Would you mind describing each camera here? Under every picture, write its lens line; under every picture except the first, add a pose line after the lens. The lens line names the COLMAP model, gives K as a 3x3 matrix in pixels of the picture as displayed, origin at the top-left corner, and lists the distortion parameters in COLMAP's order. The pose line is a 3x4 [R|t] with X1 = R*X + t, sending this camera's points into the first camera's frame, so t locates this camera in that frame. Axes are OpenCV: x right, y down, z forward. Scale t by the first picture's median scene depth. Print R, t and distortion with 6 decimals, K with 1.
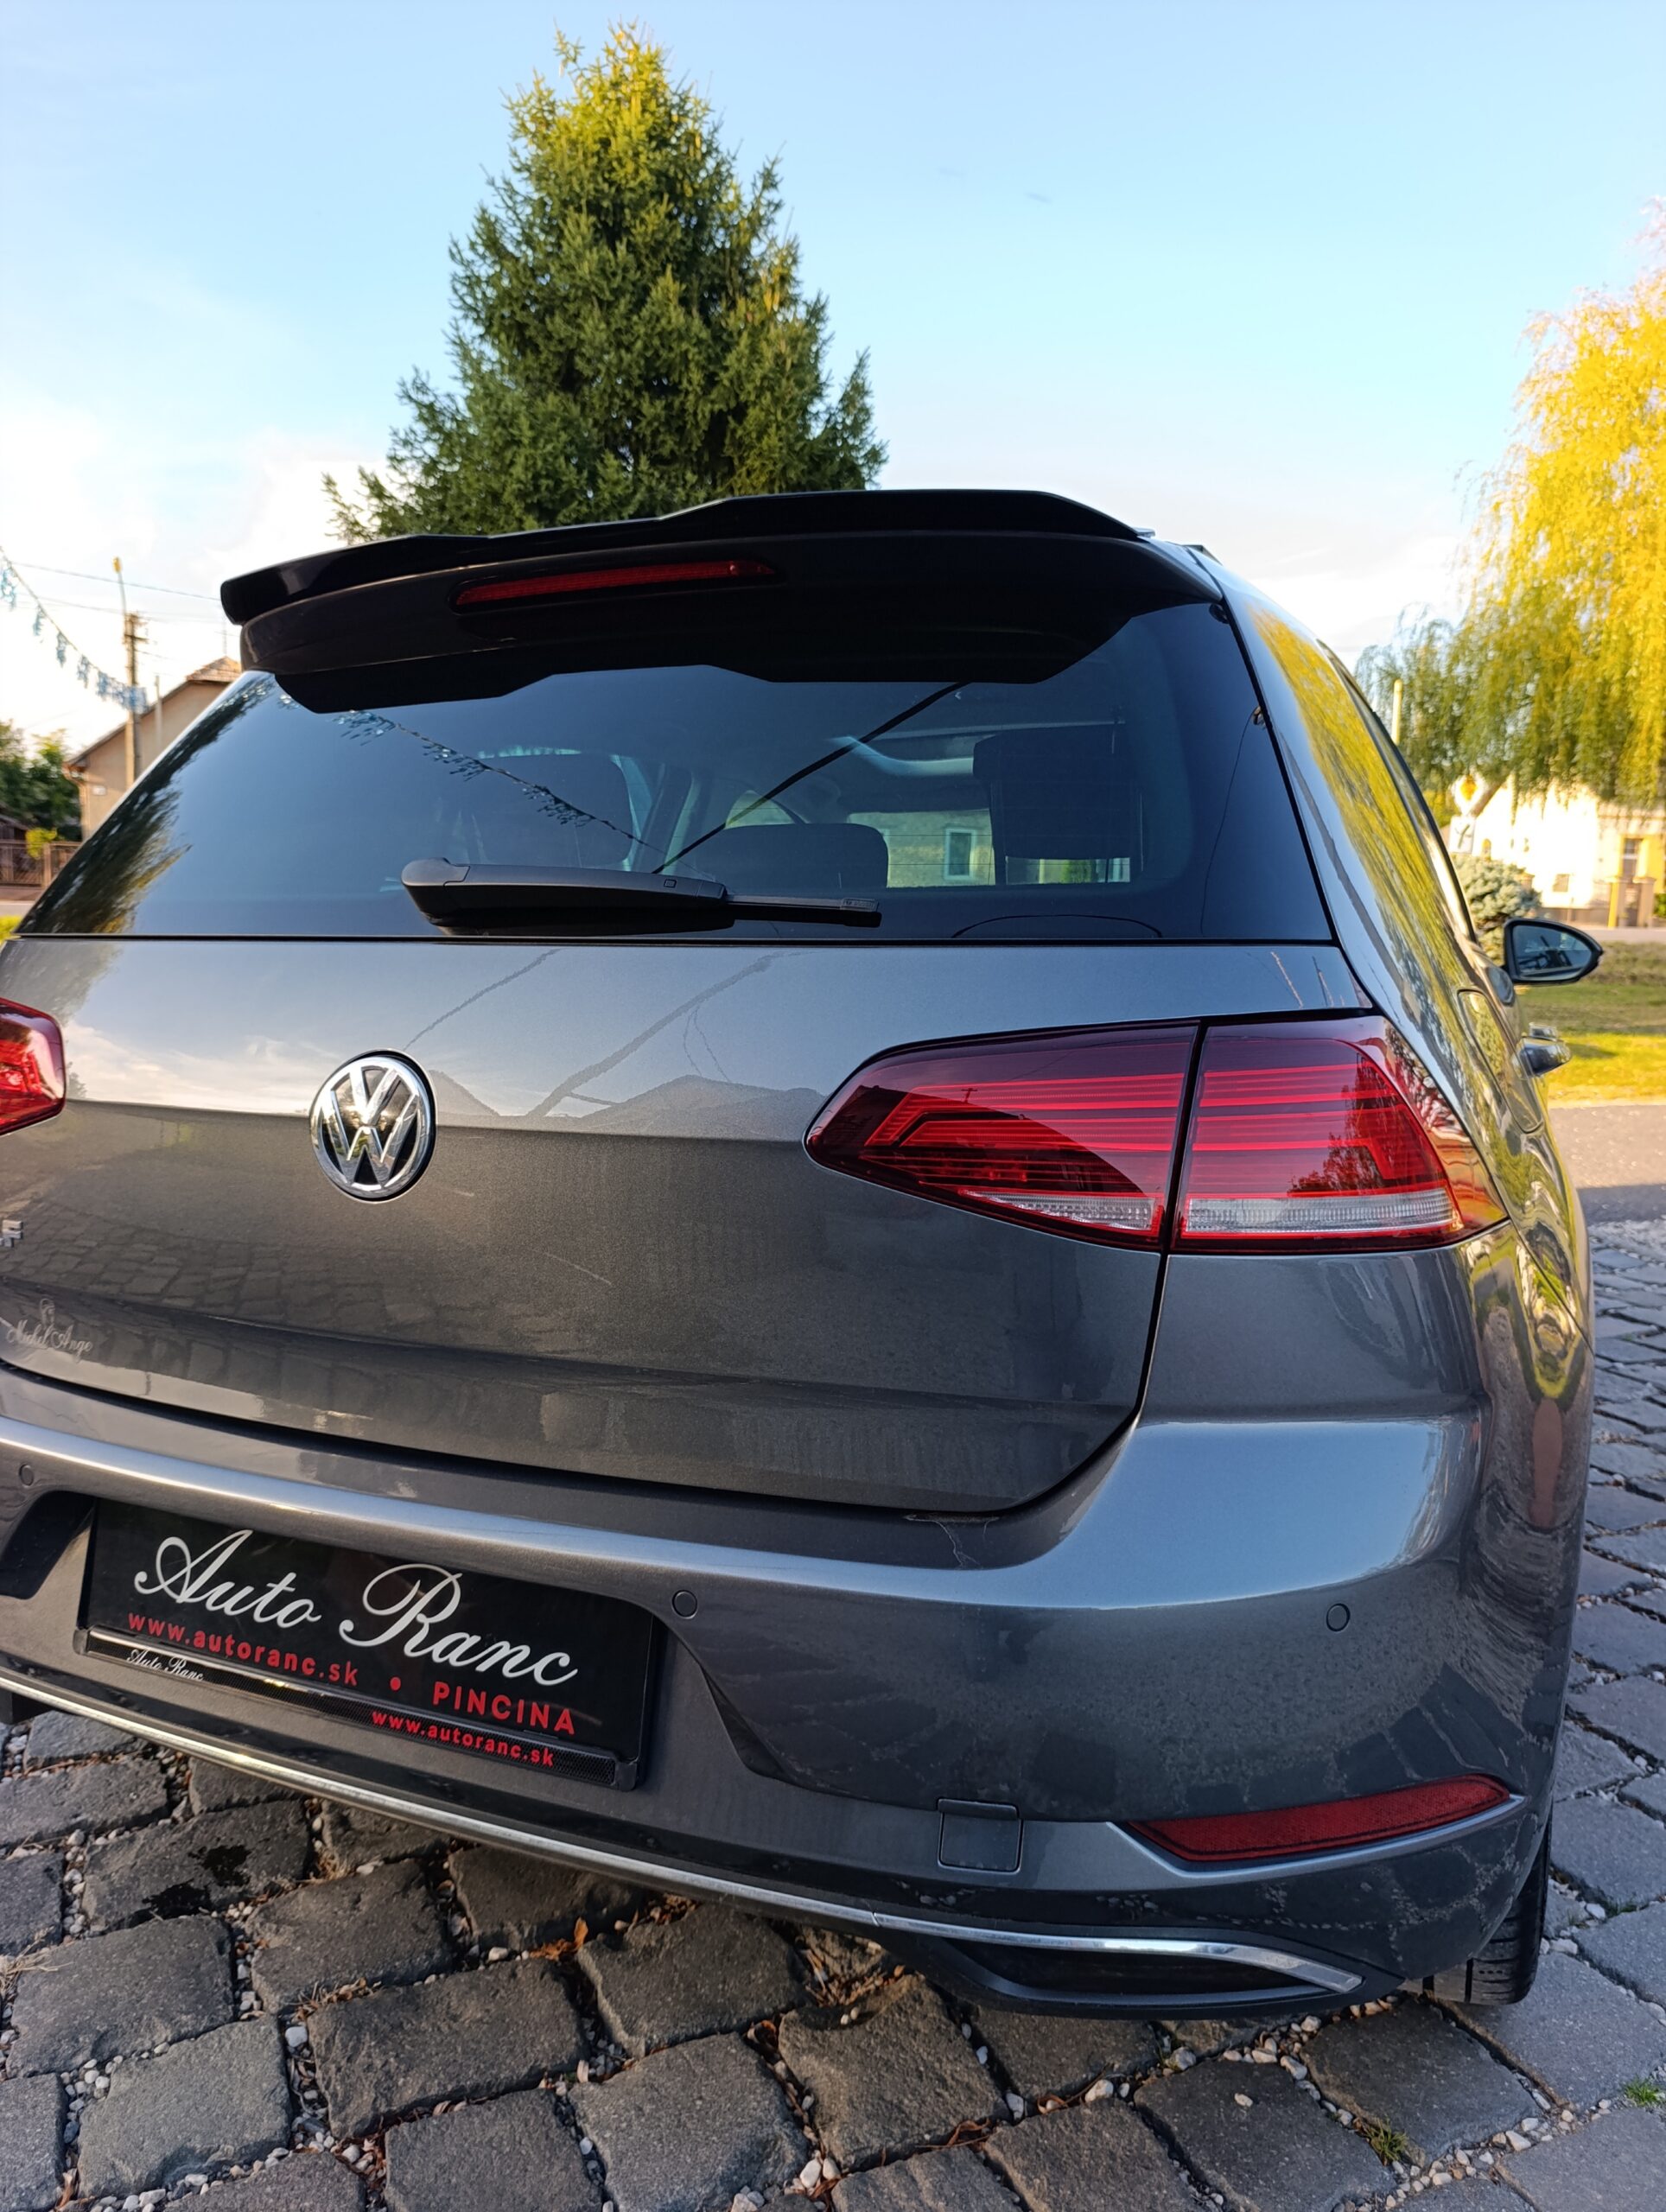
lens RADIAL K [[1504.9, 0, 833.0], [0, 1504.9, 1109.6], [0, 0, 1]] dist [0.002959, -0.019197]
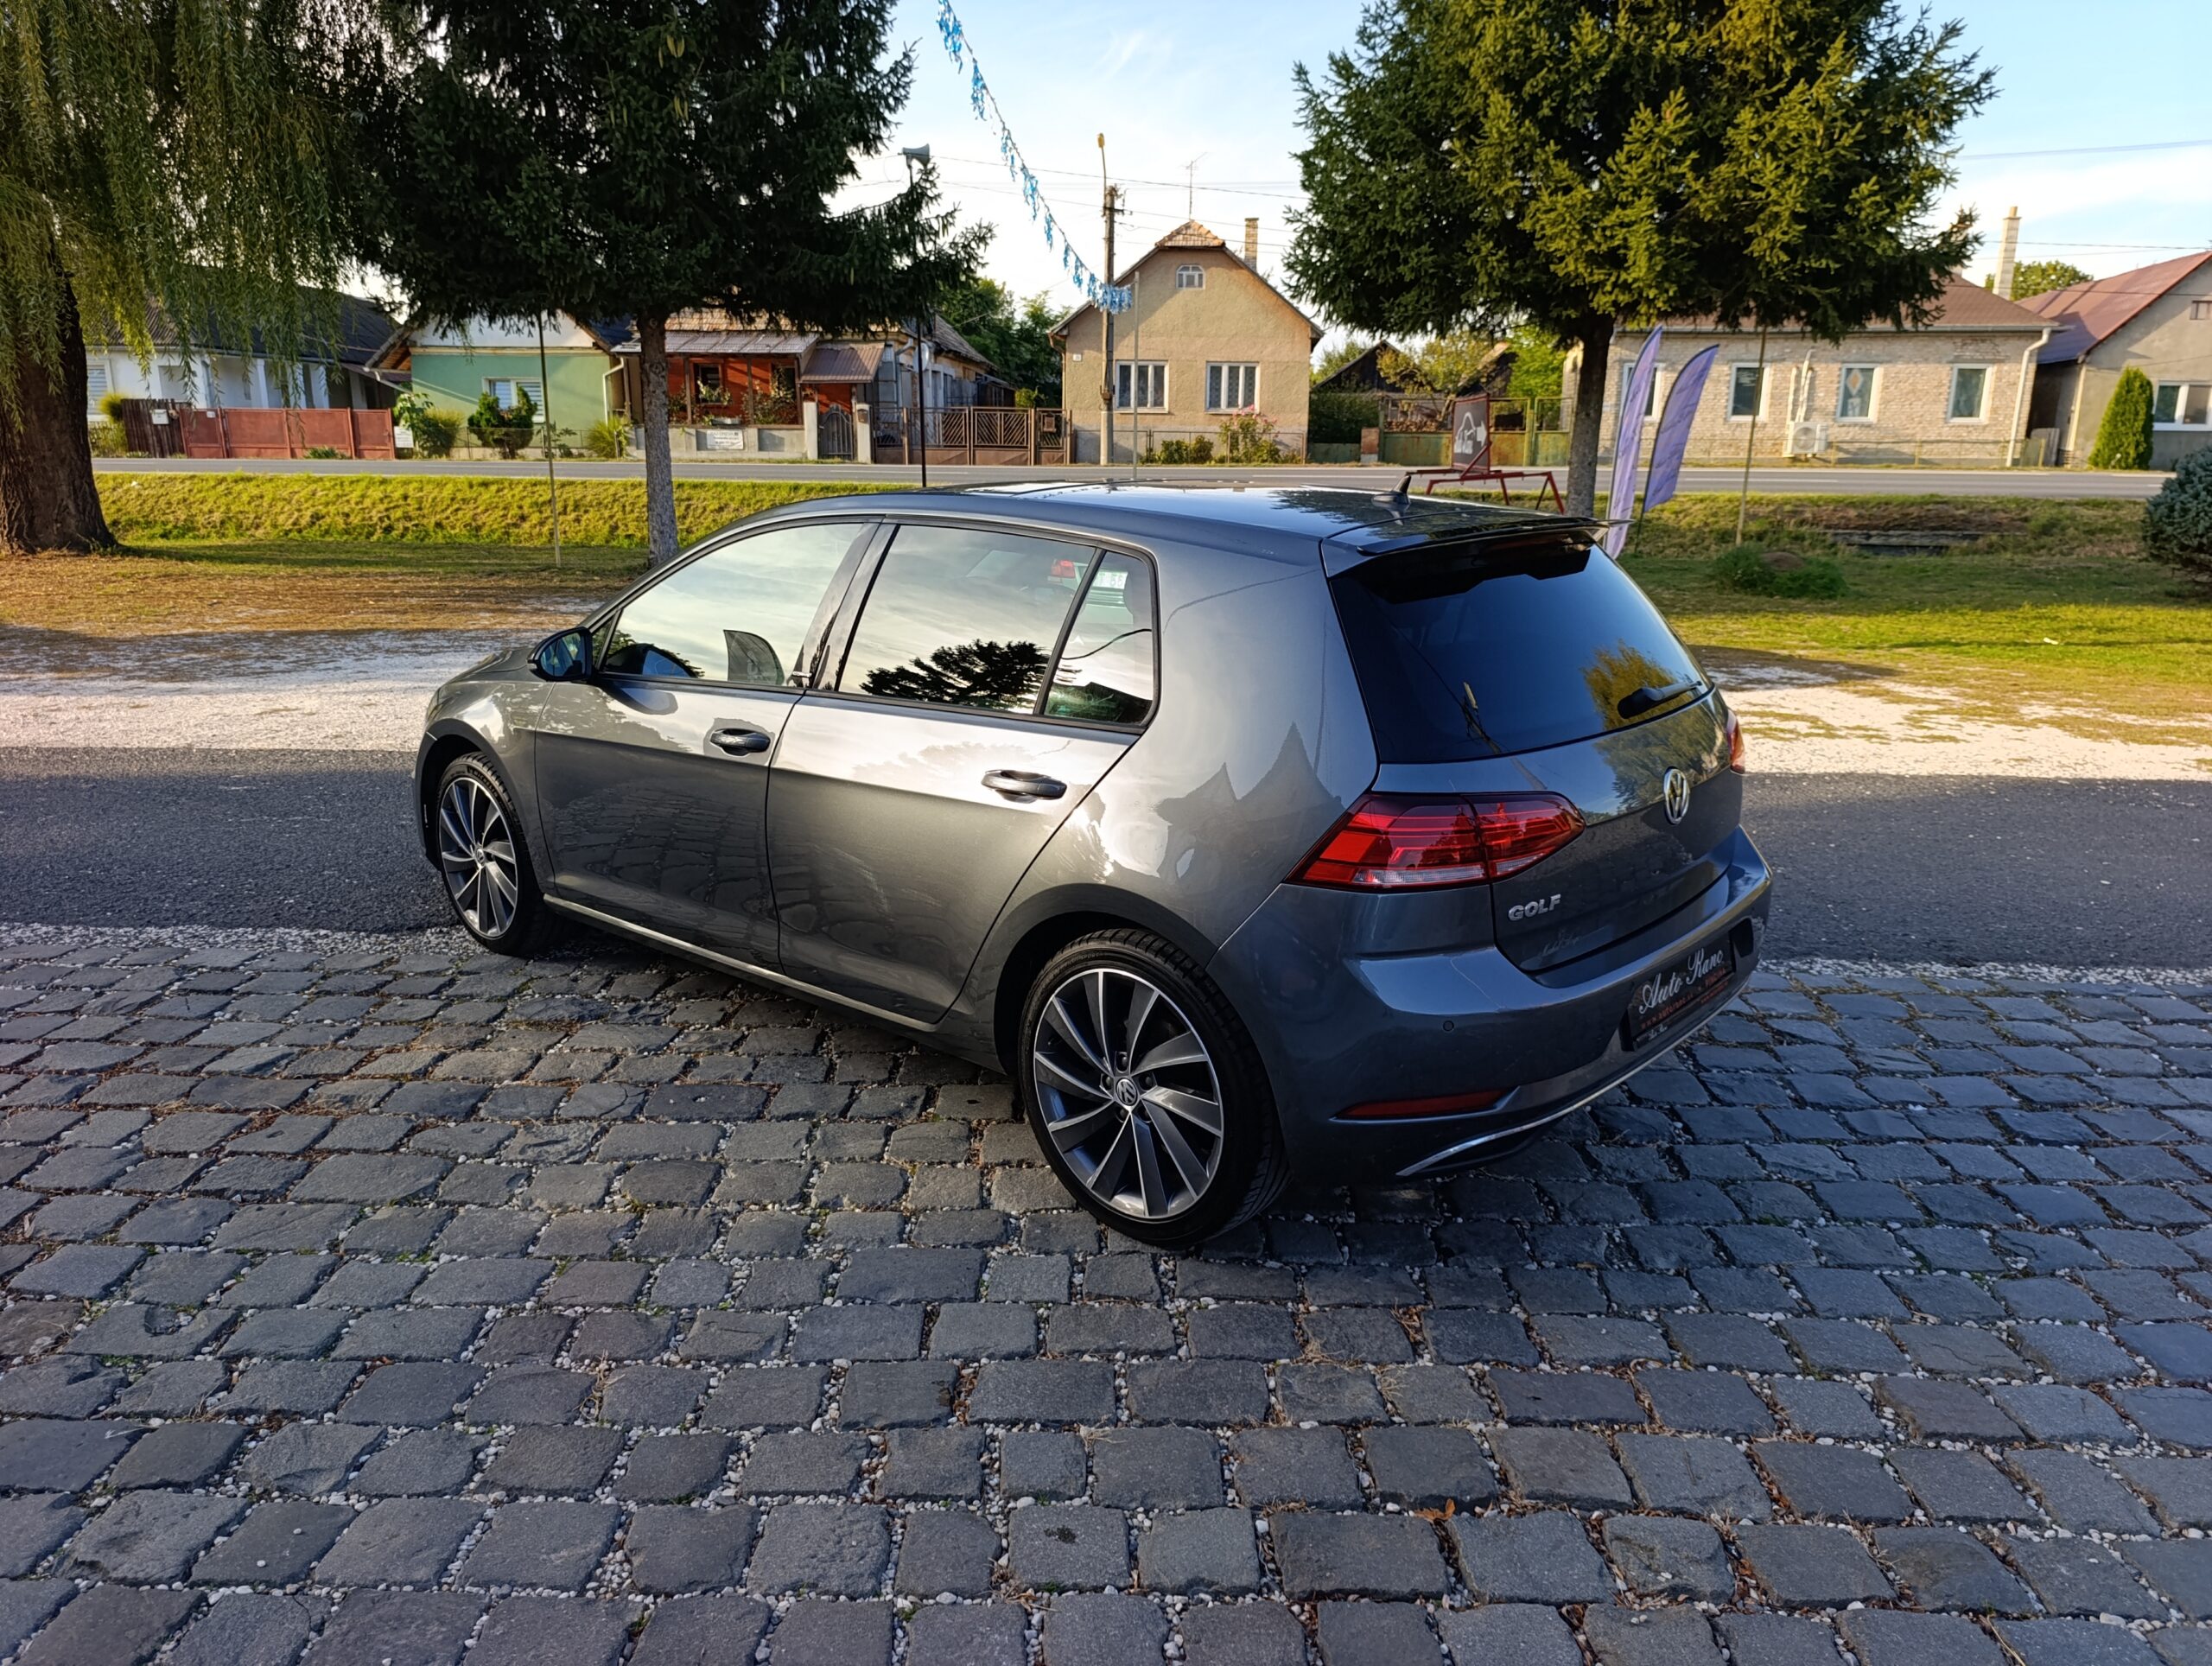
lens RADIAL K [[1504.9, 0, 1111.6], [0, 1504.9, 834.0], [0, 0, 1]] dist [0.002959, -0.019197]
pose [[0.912854, 0.094622, -0.397170, 0.037379], [-0.045650, 0.990329, 0.131015, -0.213954], [0.405726, -0.101467, 0.908345, -0.300408]]
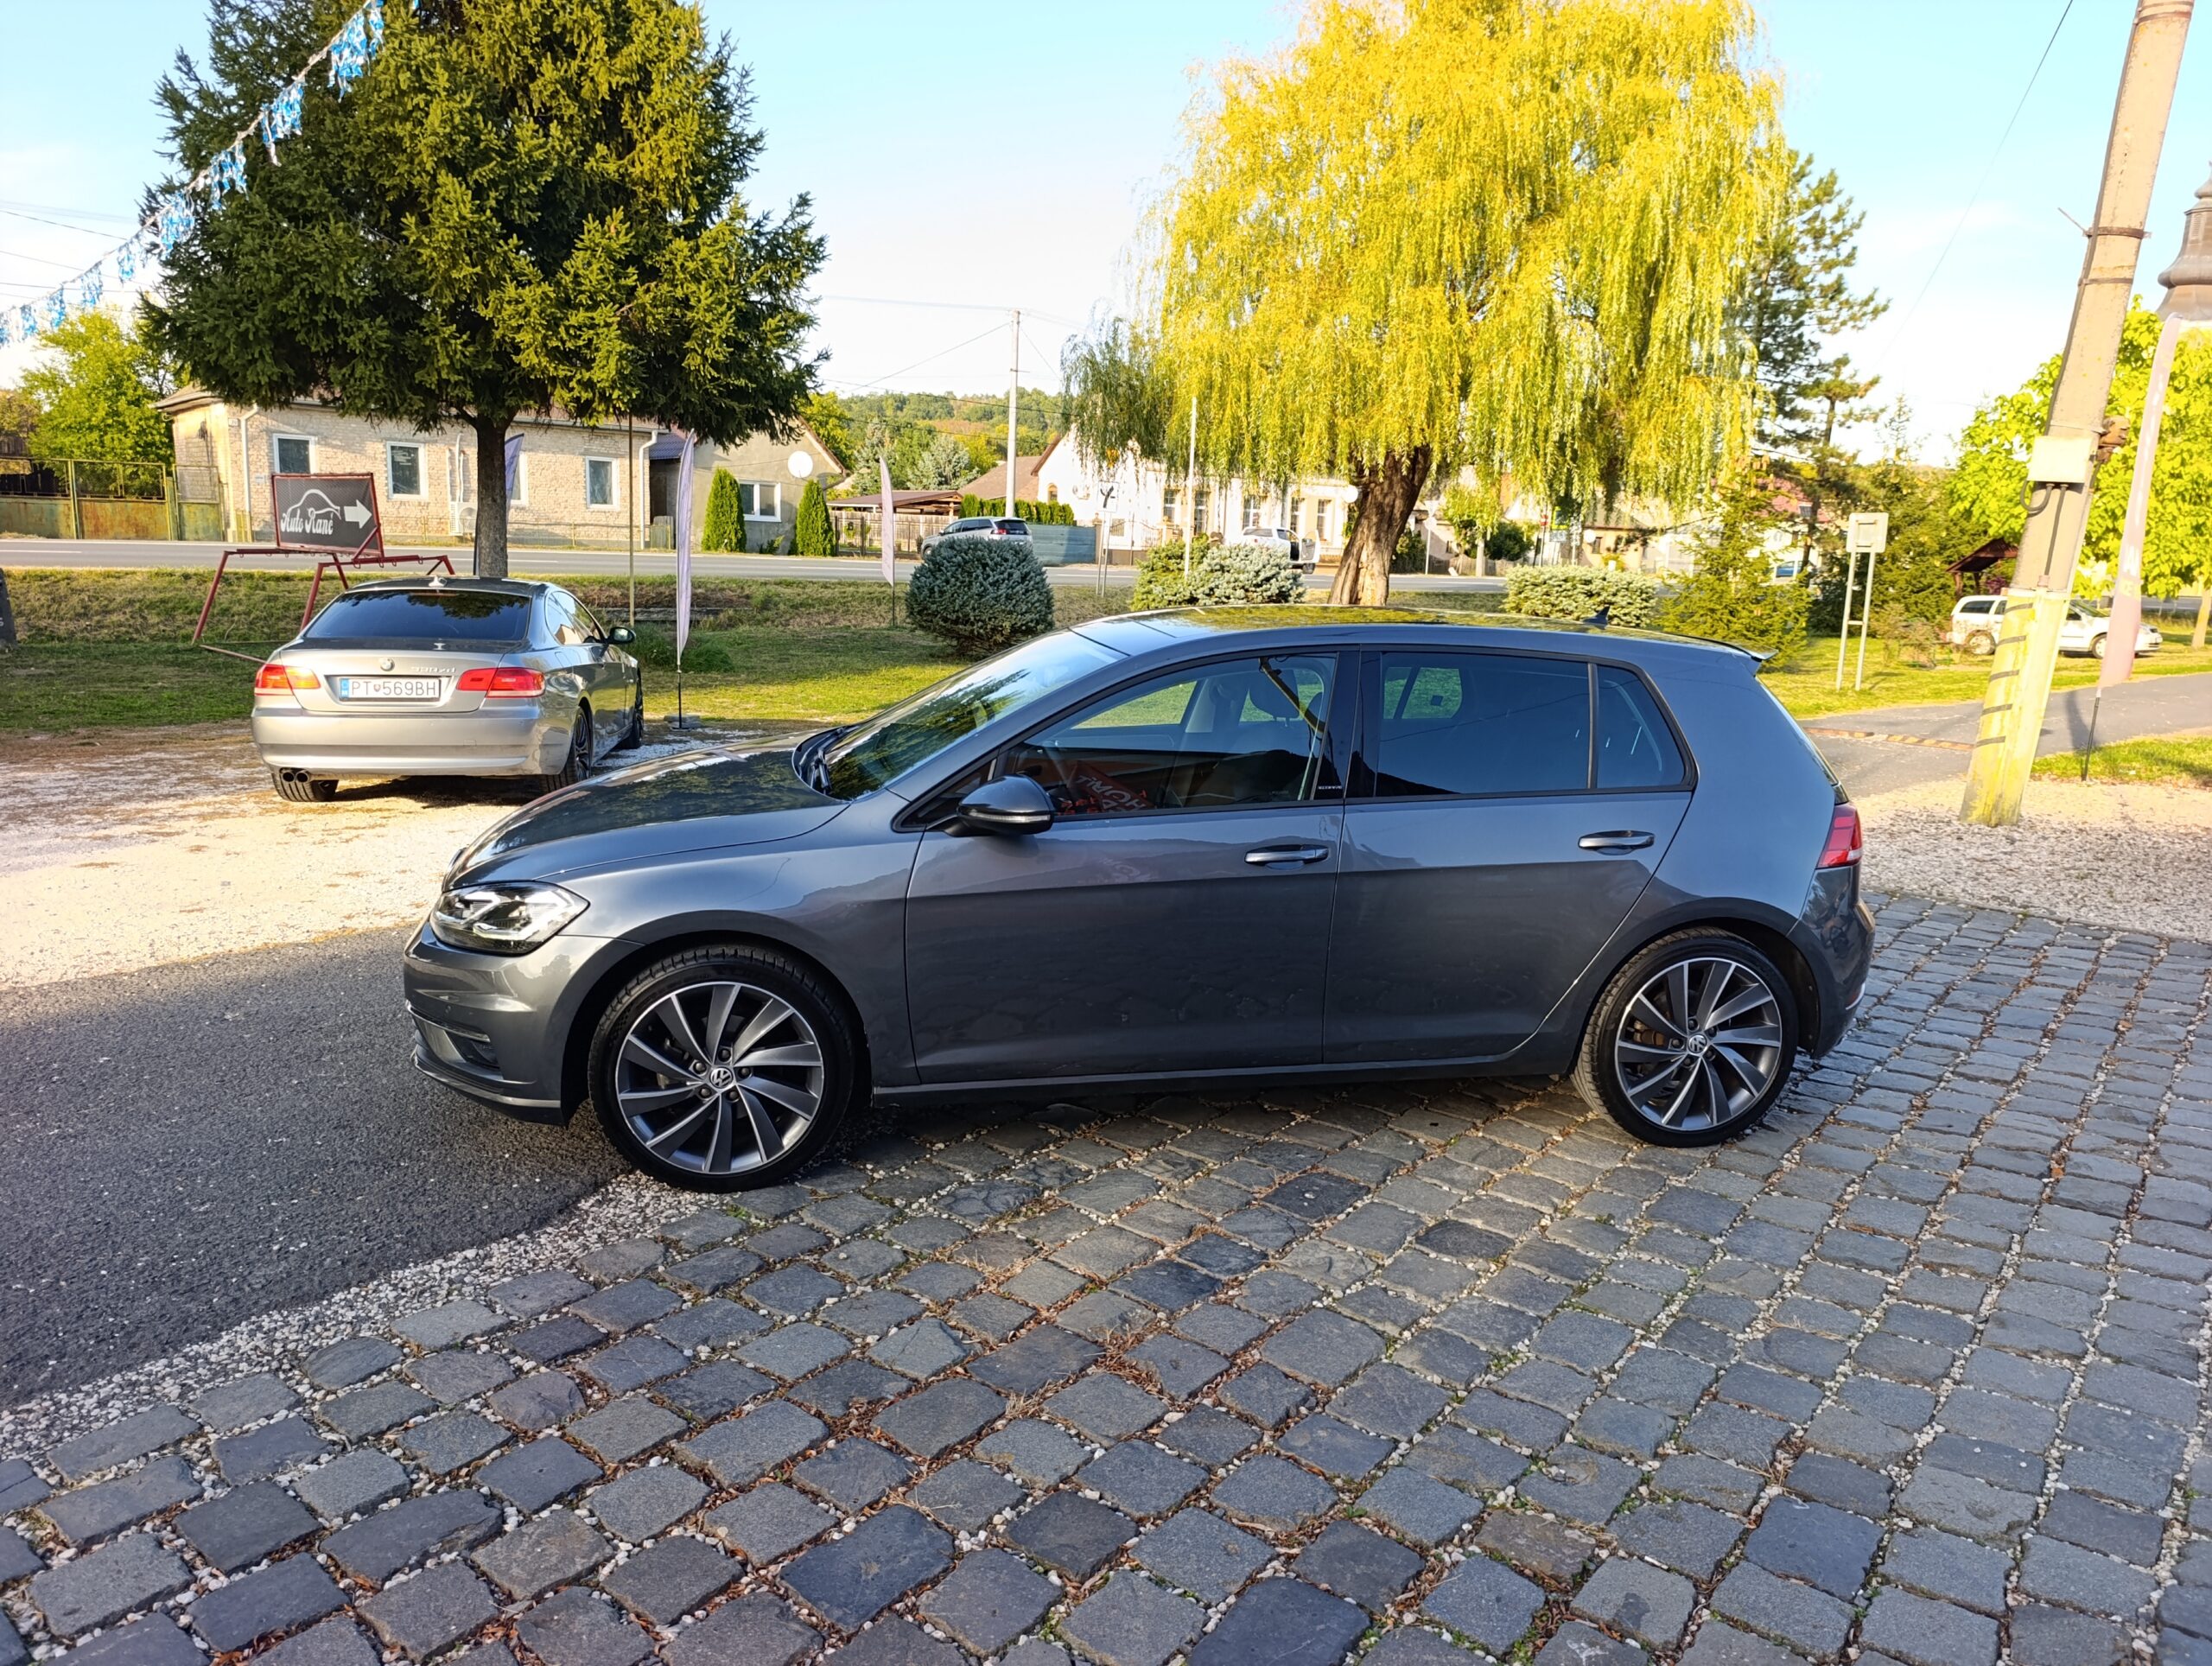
lens RADIAL K [[1504.9, 0, 1094.7], [0, 1504.9, 830.7], [0, 0, 1]] dist [0.002959, -0.019197]
pose [[0.883055, -0.067671, 0.464365, -2.158400], [0.035092, 0.996300, 0.078456, -0.259473], [-0.467956, -0.052985, 0.882162, -0.414286]]
